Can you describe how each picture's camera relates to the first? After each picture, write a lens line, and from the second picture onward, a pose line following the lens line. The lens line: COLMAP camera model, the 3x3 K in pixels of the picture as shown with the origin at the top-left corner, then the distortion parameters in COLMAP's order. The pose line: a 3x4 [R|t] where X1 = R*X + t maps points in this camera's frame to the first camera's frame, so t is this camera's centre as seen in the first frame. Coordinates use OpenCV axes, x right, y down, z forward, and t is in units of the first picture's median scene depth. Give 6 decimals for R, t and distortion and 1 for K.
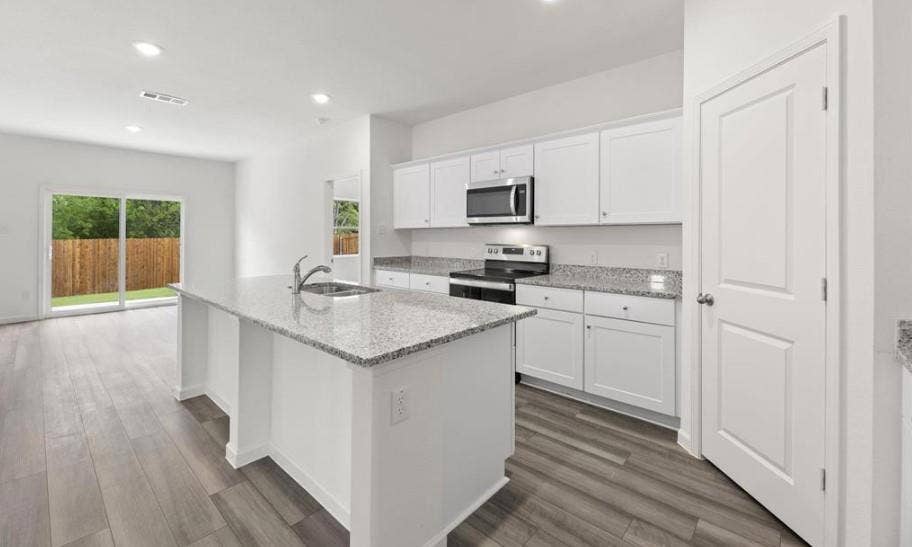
lens RADIAL K [[377.9, 0, 458.3], [0, 377.9, 231.3], [0, 0, 1]] dist [-0.009223, -0.000452]
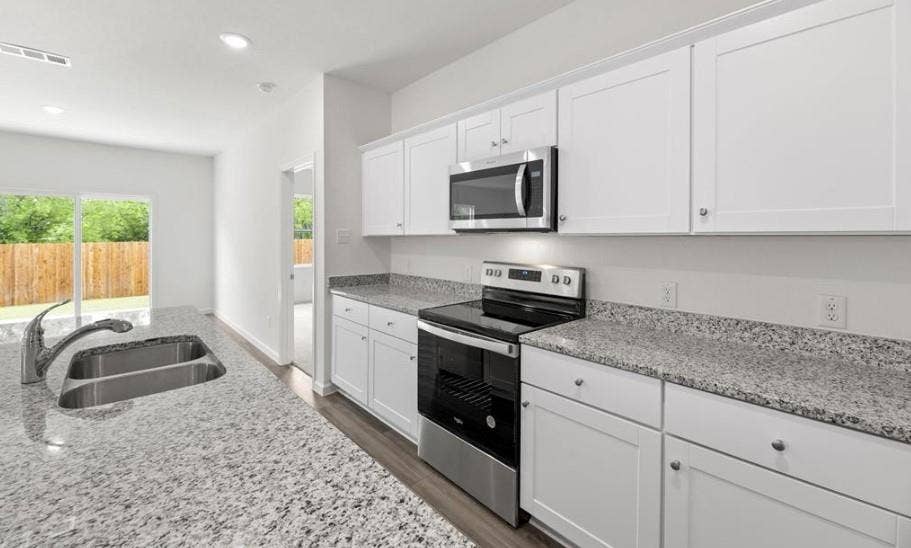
lens RADIAL K [[377.5, 0, 454.9], [0, 377.5, 233.2], [0, 0, 1]] dist [-0.009223, -0.000452]
pose [[0.995058, 0.002764, -0.099258, 0.094227], [-0.002943, 0.999994, -0.001656, -0.014102], [0.099253, 0.001940, 0.995060, 0.387743]]
